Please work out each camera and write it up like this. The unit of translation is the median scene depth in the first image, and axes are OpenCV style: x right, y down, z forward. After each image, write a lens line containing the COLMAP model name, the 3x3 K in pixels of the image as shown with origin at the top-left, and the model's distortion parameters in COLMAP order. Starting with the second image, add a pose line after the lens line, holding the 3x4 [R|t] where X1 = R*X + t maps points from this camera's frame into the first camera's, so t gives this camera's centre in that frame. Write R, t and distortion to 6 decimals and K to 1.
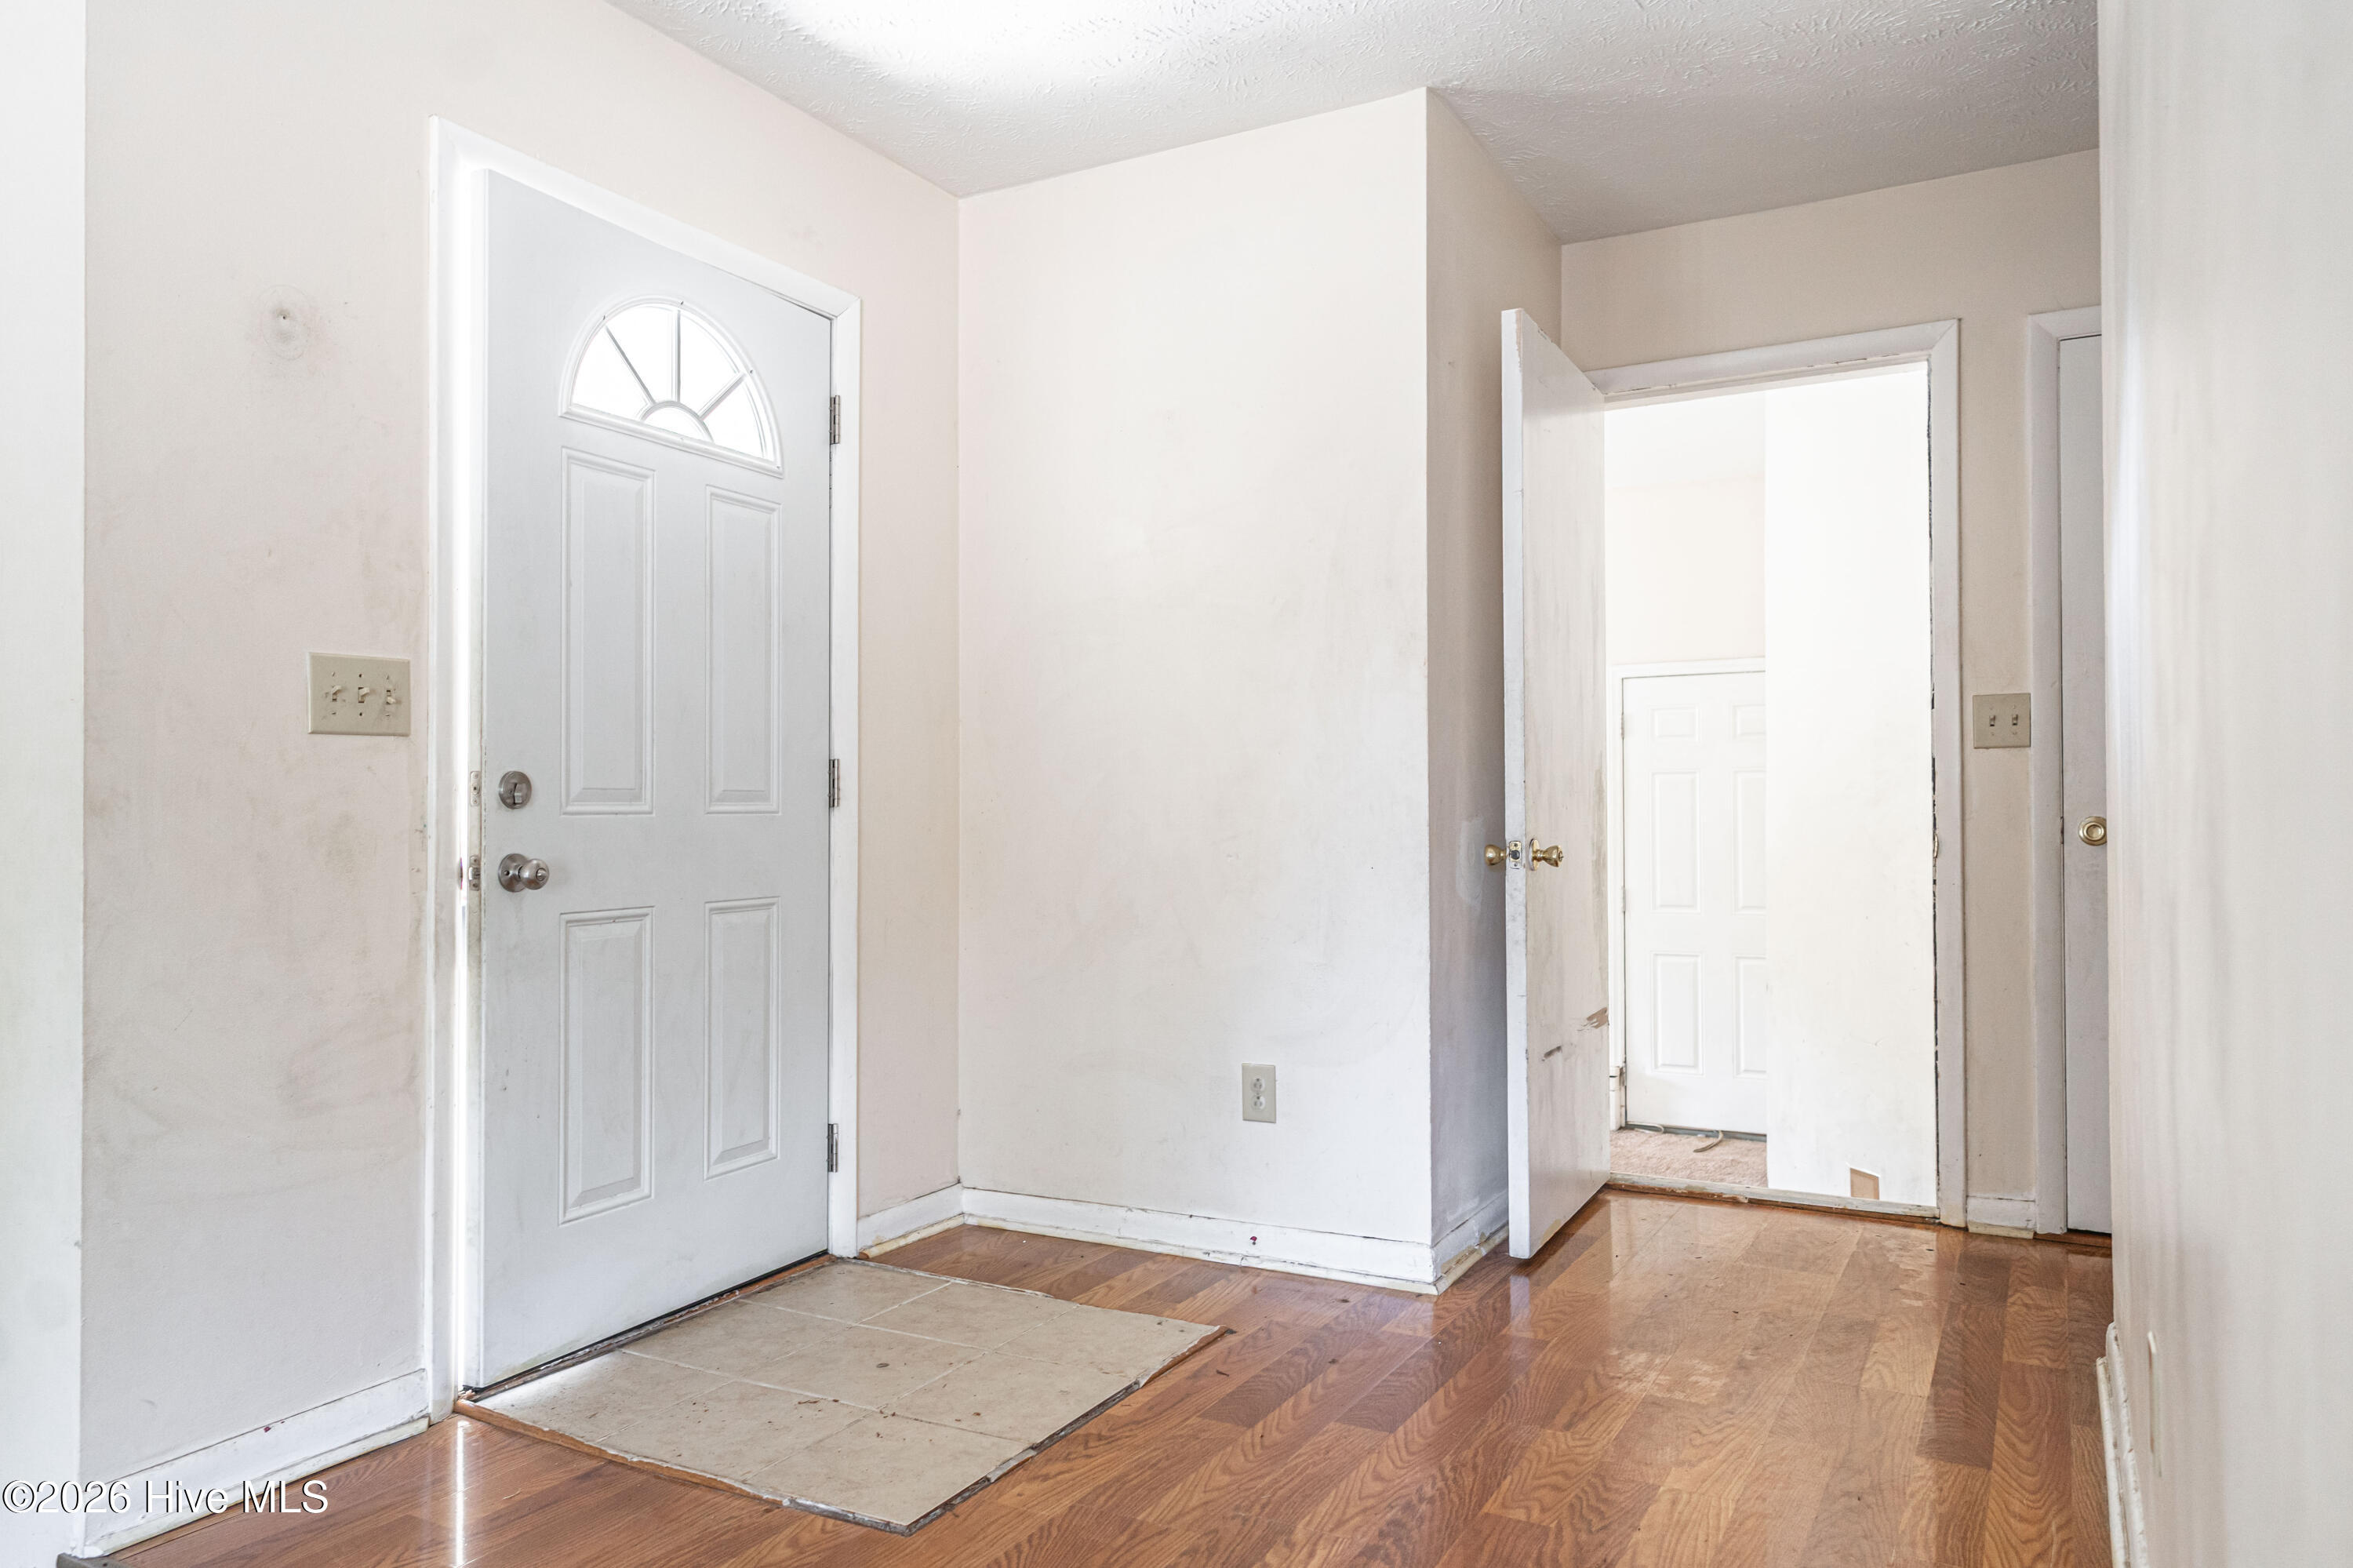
lens RADIAL K [[1575.1, 0, 1157.6], [0, 1575.1, 798.9], [0, 0, 1]] dist [-0.003852, 0.009022]
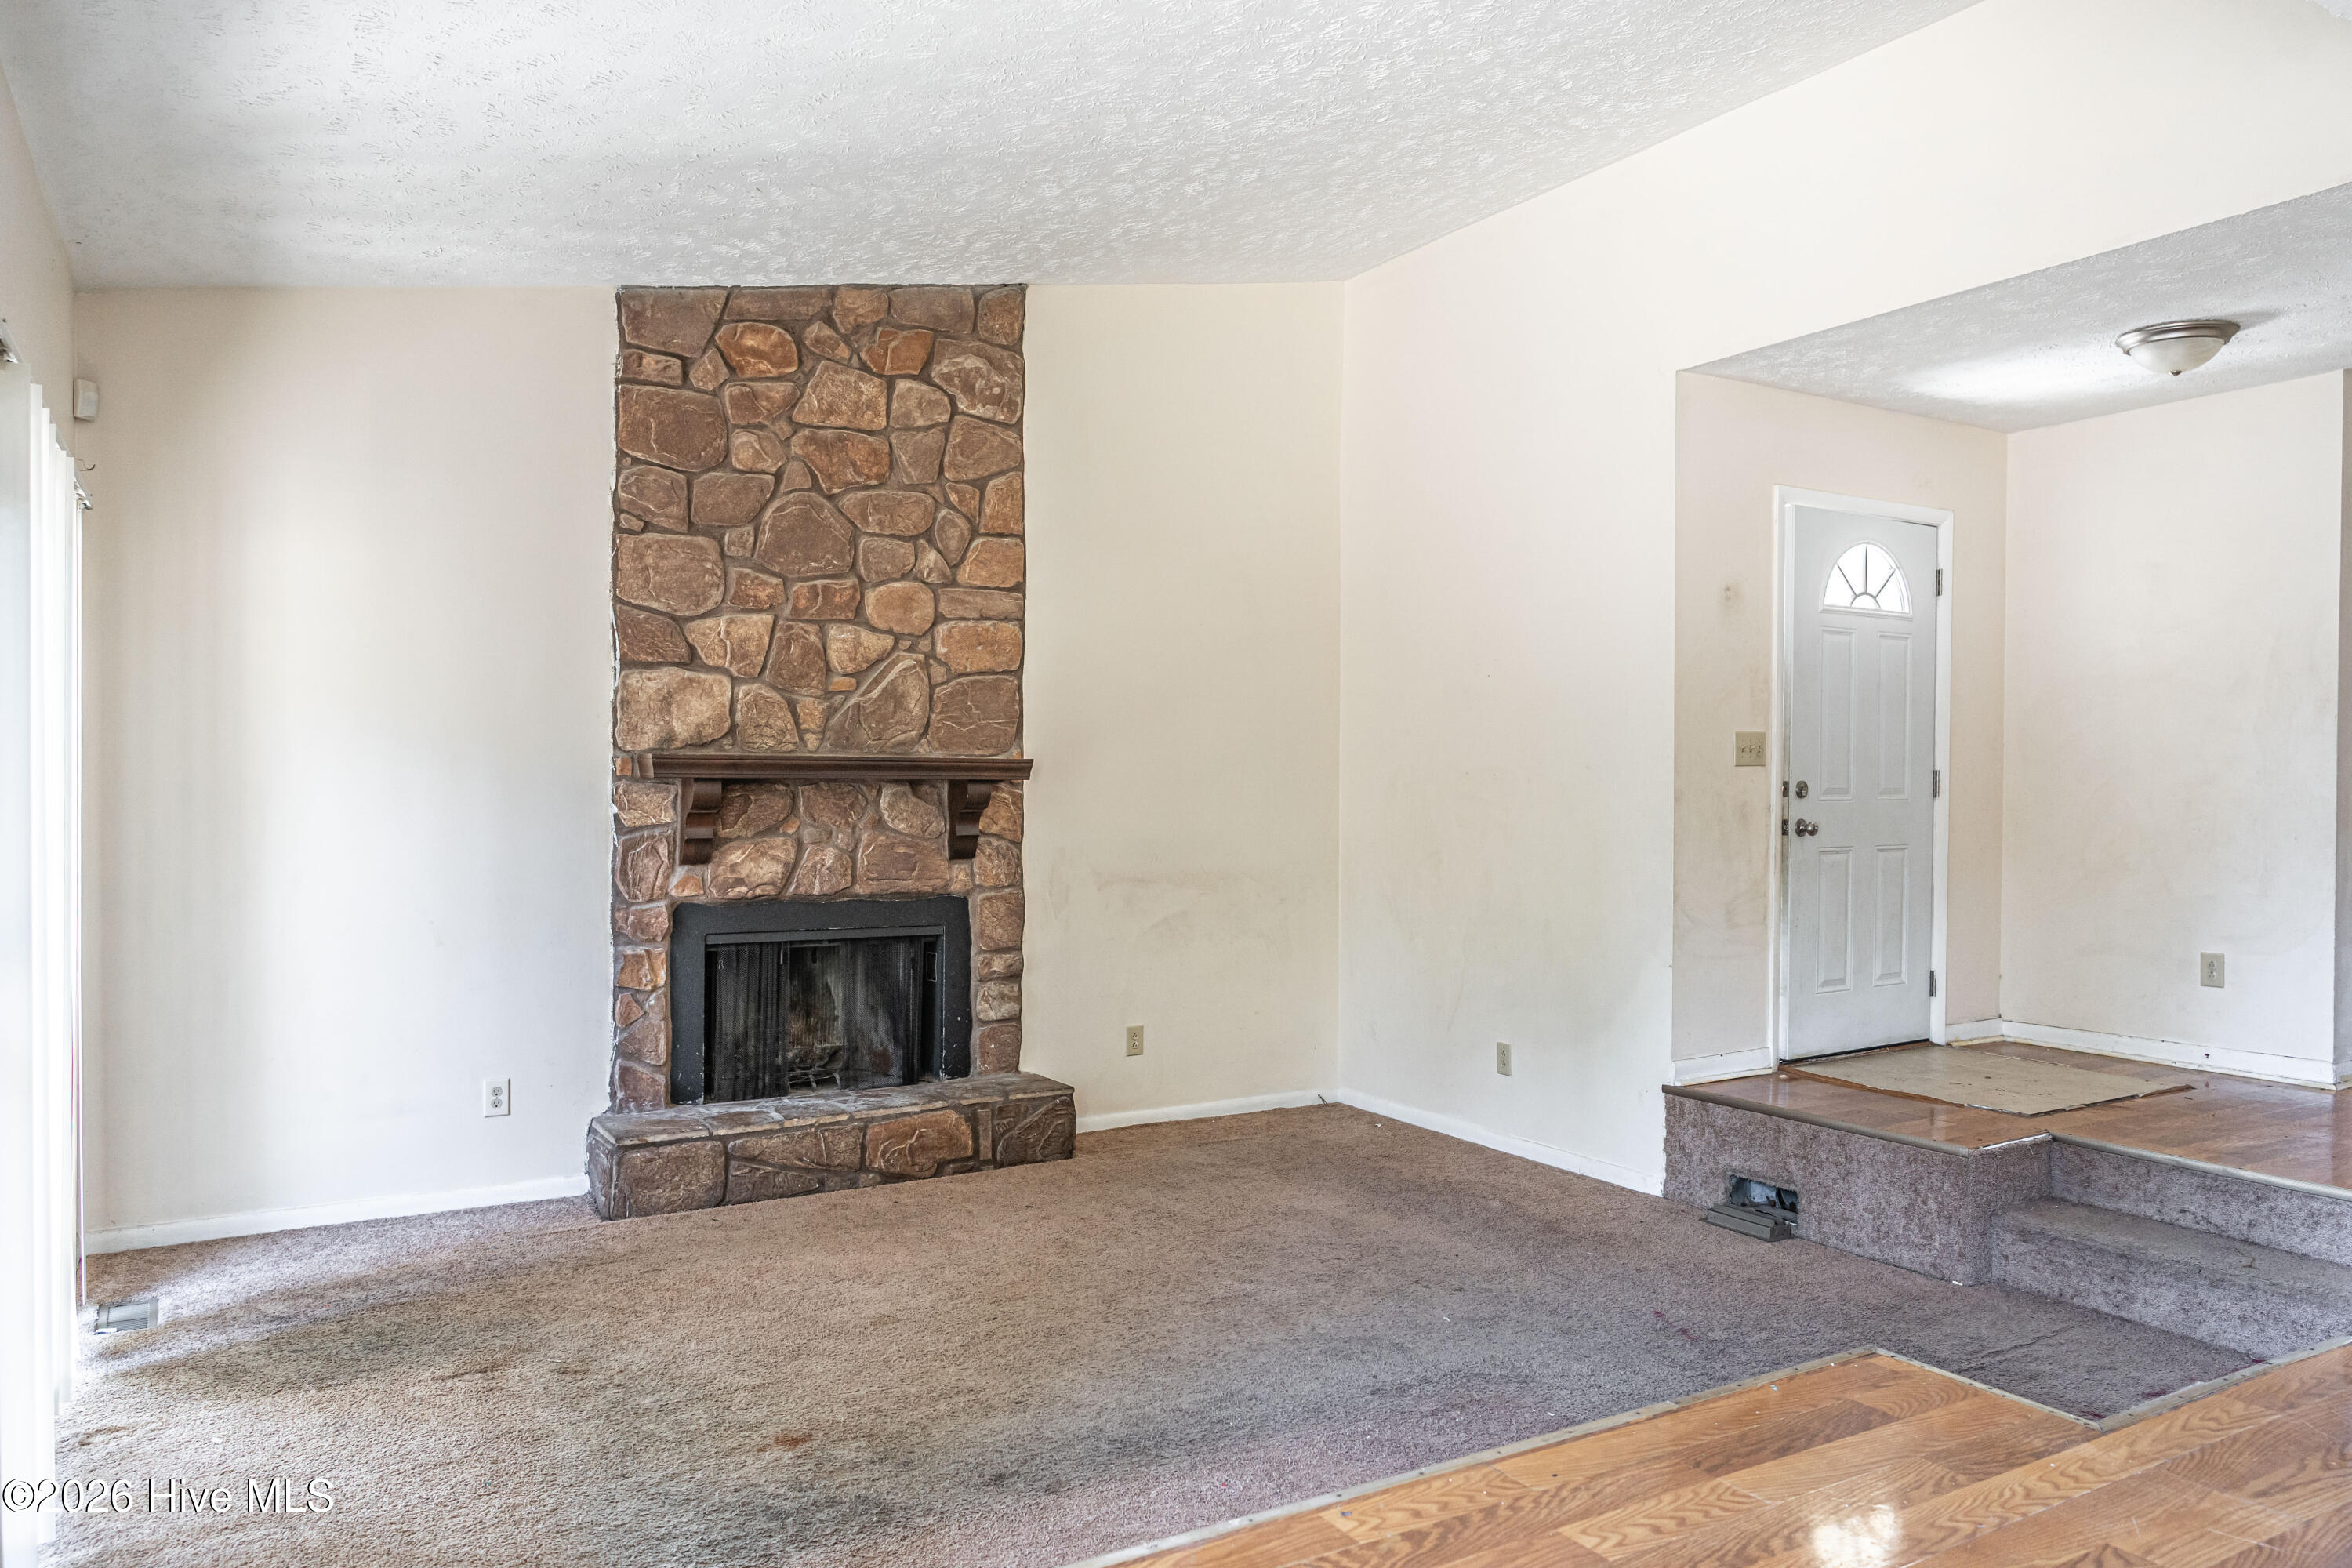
lens RADIAL K [[1574.4, 0, 1180.3], [0, 1574.4, 782.3], [0, 0, 1]] dist [-0.003852, 0.009022]
pose [[0.869901, 0.012172, -0.493076, -0.087937], [-0.005921, 0.999881, 0.014237, -0.041269], [0.493191, -0.009466, 0.869869, -1.300724]]
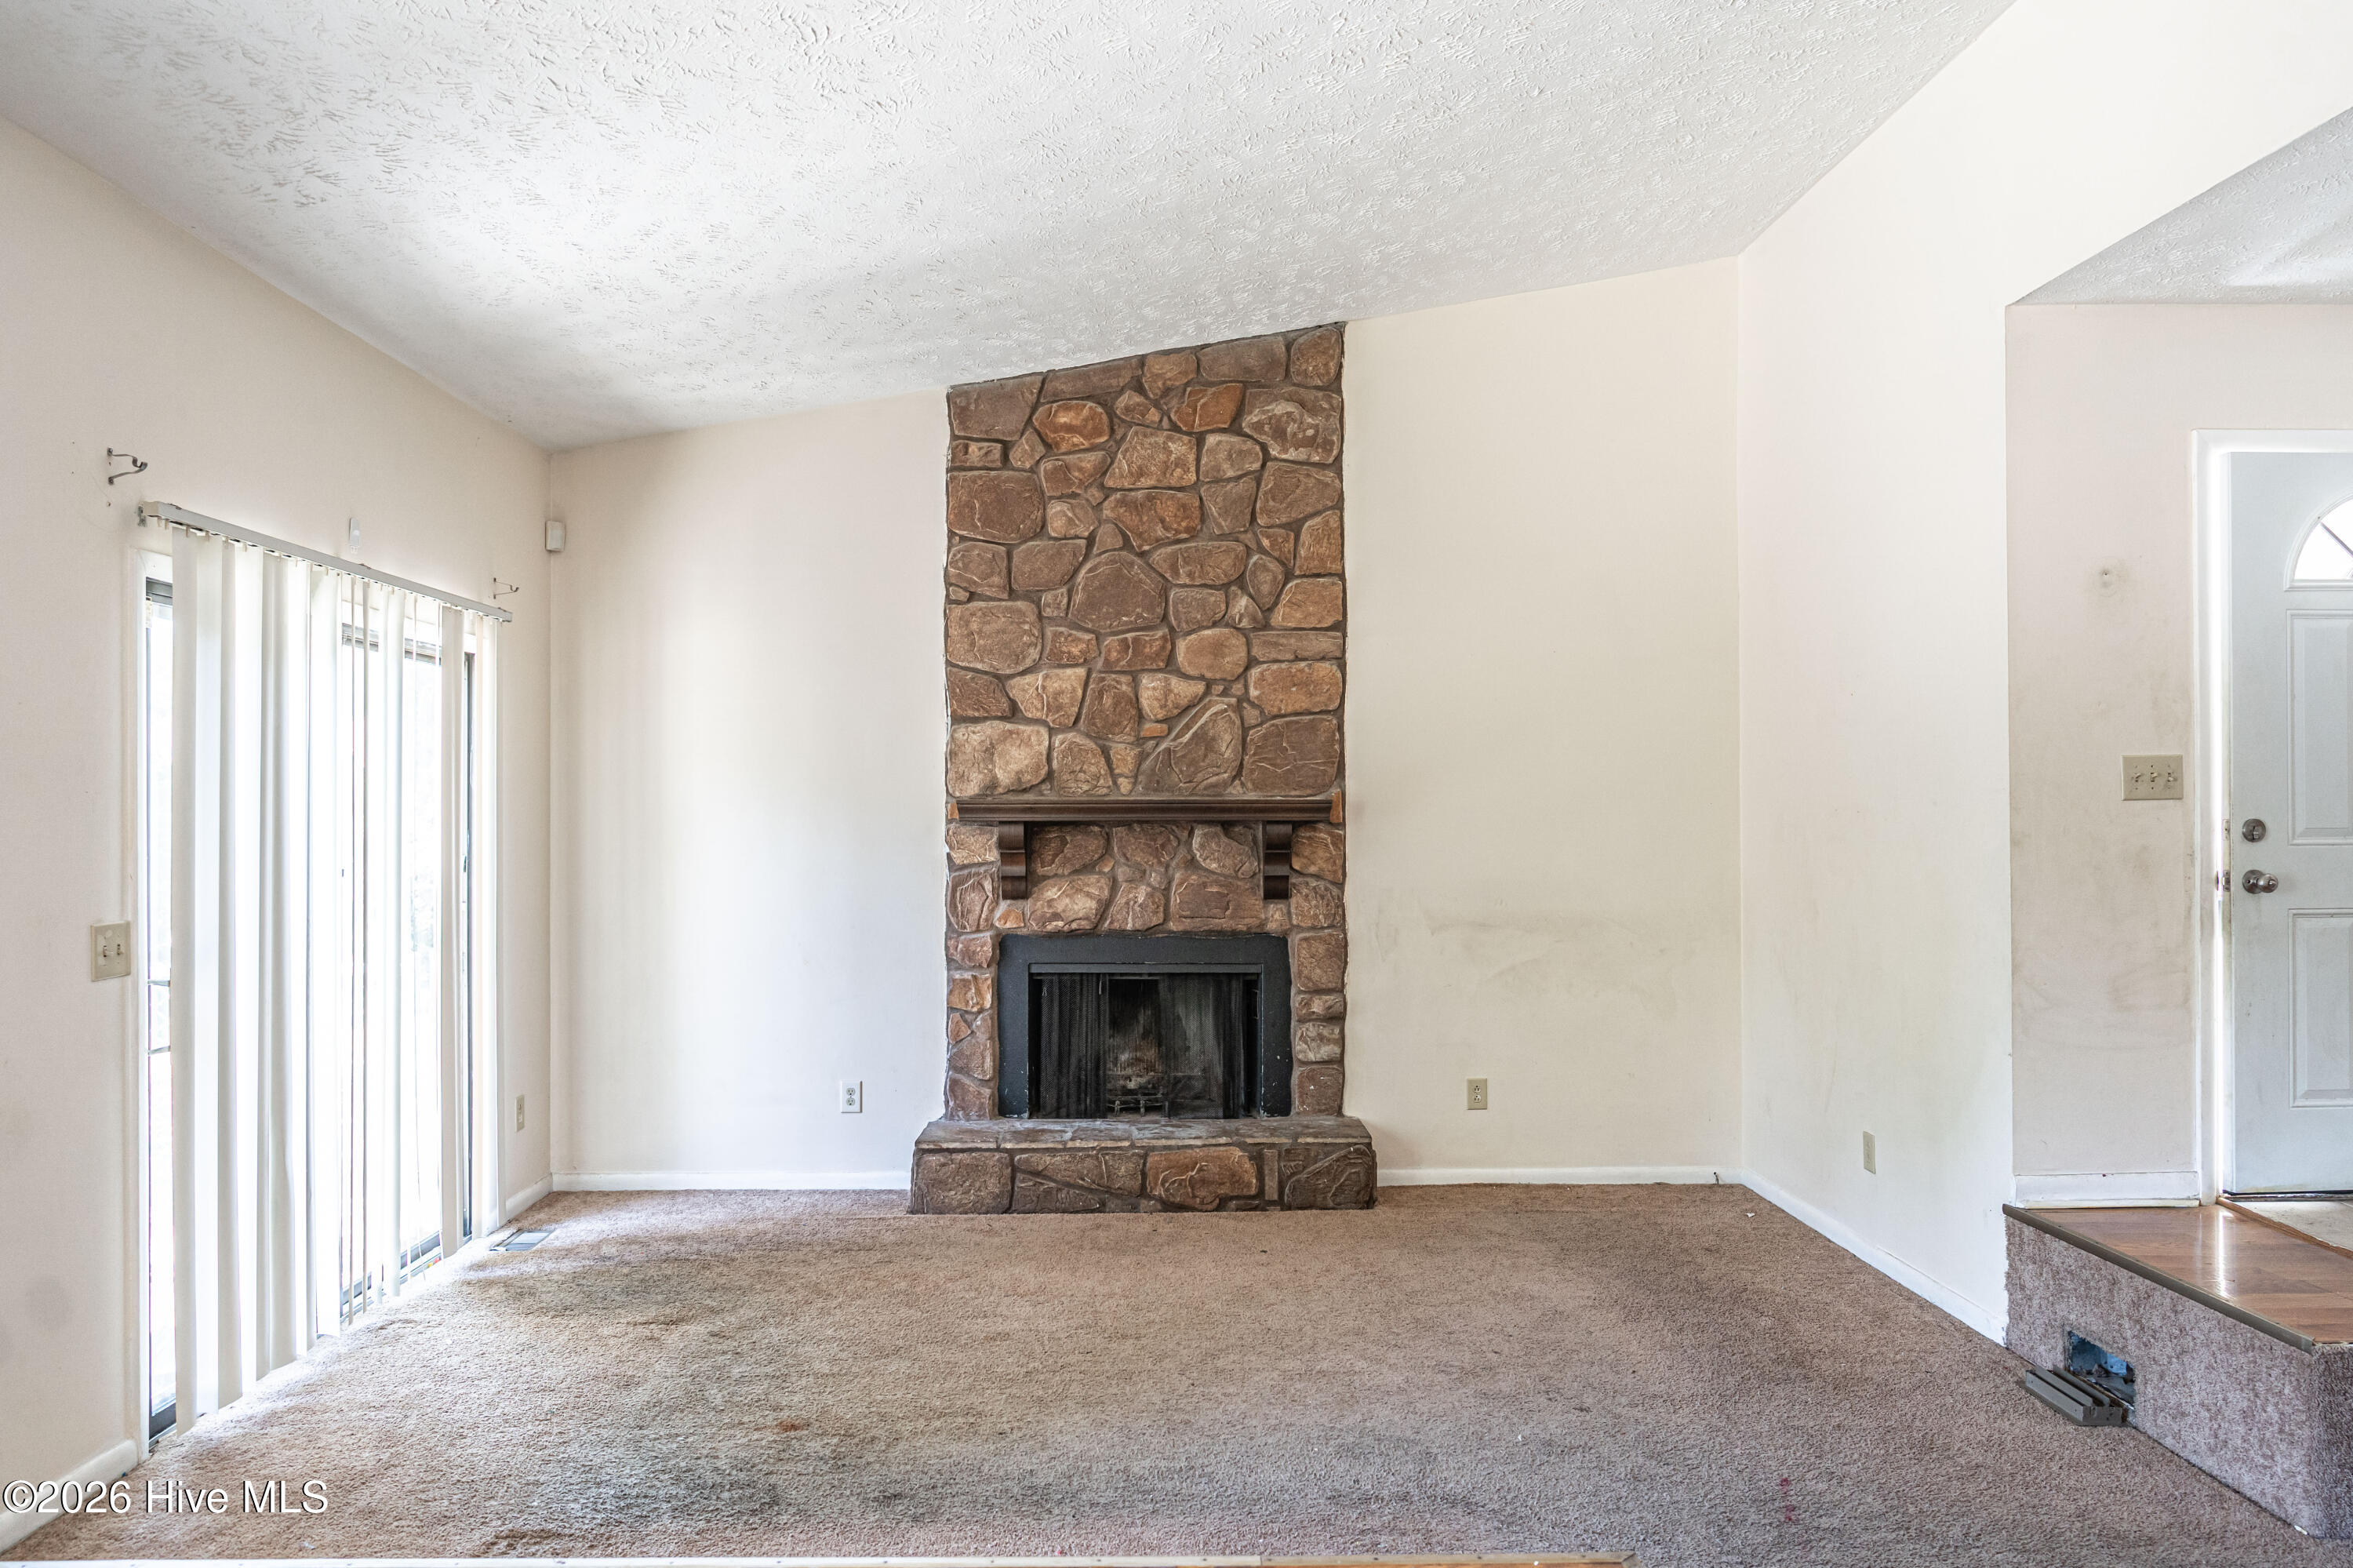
lens RADIAL K [[1575.1, 0, 1218.0], [0, 1575.1, 777.2], [0, 0, 1]] dist [-0.003852, 0.009022]
pose [[0.512974, -0.010096, -0.858345, 0.435265], [0.008161, 0.999943, -0.006884, -0.058052], [0.858365, -0.003473, 0.513027, -0.742117]]
